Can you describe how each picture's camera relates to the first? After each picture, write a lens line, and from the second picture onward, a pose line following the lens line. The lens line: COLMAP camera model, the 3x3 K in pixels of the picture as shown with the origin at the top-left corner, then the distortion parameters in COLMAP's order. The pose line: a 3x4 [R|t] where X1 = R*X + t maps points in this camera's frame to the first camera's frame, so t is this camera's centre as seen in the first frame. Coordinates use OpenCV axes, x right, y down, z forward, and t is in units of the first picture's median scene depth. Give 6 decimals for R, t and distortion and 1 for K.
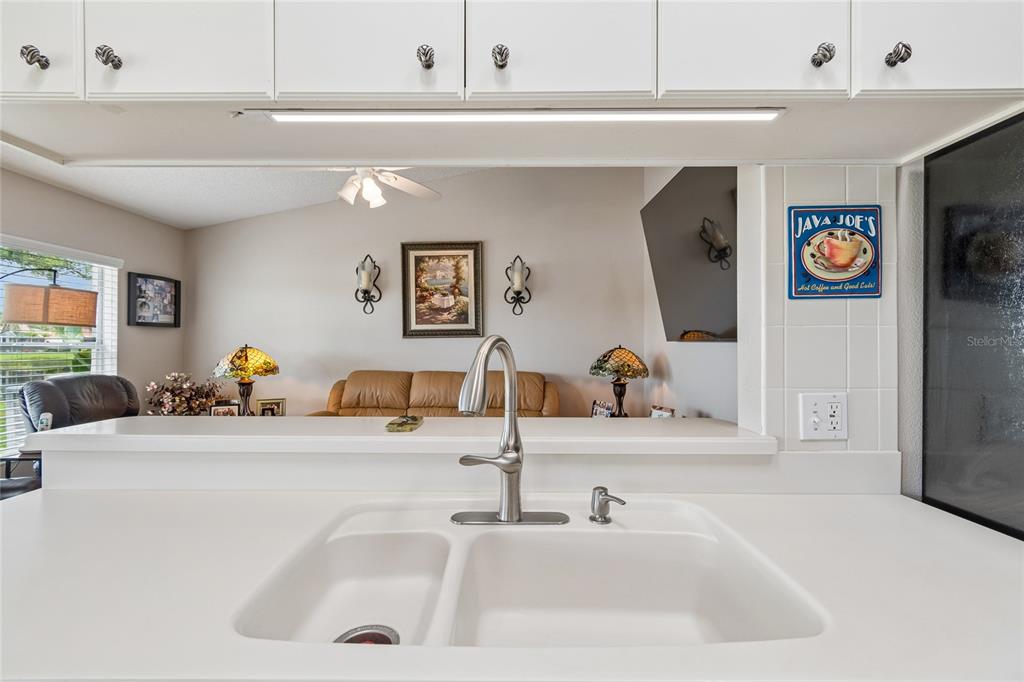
lens RADIAL K [[462.7, 0, 510.2], [0, 462.7, 342.9], [0, 0, 1]] dist [-0.004460, 0.000063]
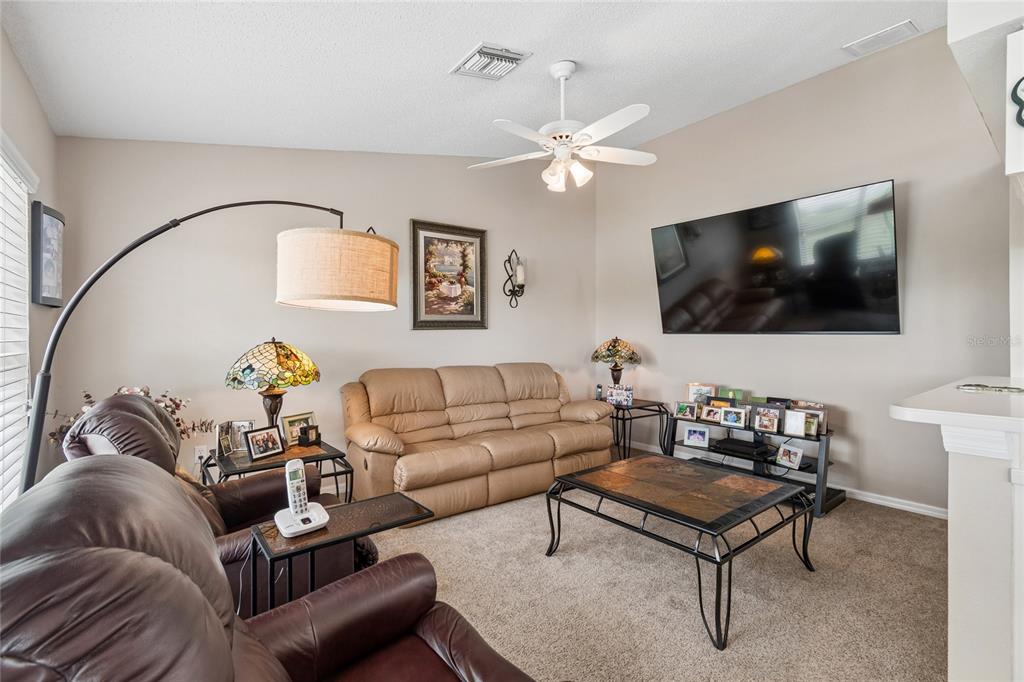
lens RADIAL K [[462.7, 0, 512.4], [0, 462.7, 337.0], [0, 0, 1]] dist [-0.004460, 0.000063]
pose [[0.775127, -0.005023, 0.631785, -0.631128], [-0.001685, 0.999948, 0.010017, -0.005872], [-0.631803, -0.008829, 0.775079, 0.210520]]
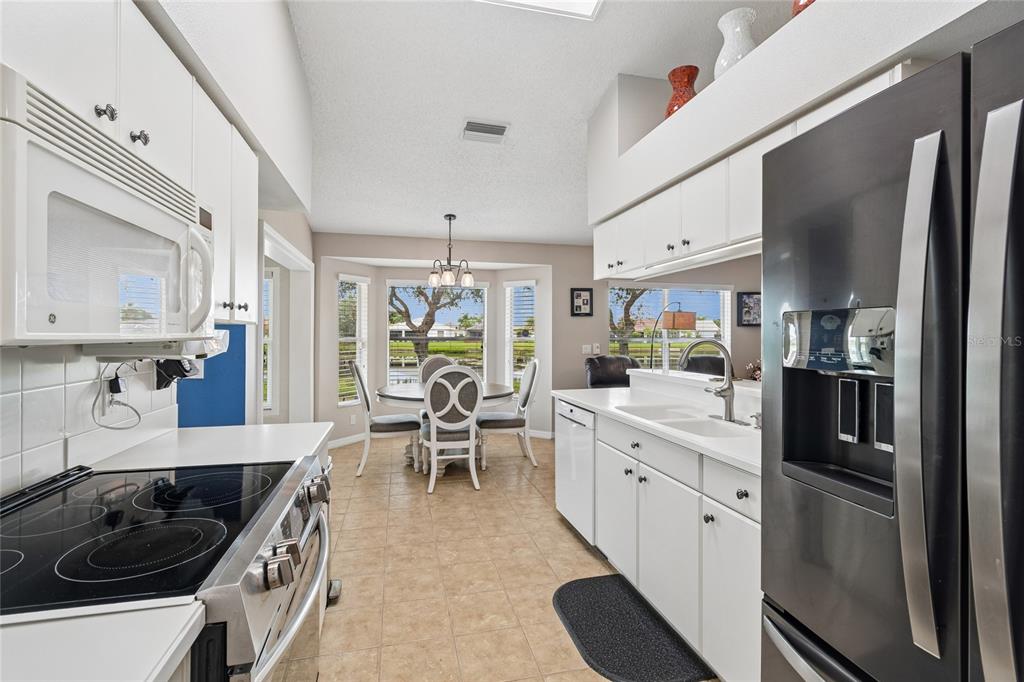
lens RADIAL K [[462.7, 0, 510.6], [0, 462.7, 334.9], [0, 0, 1]] dist [-0.004460, 0.000063]
pose [[0.261018, 0.003304, -0.965328, 1.938605], [0.003498, 0.999984, 0.004368, -0.069844], [0.965328, -0.004517, 0.261002, -0.634962]]
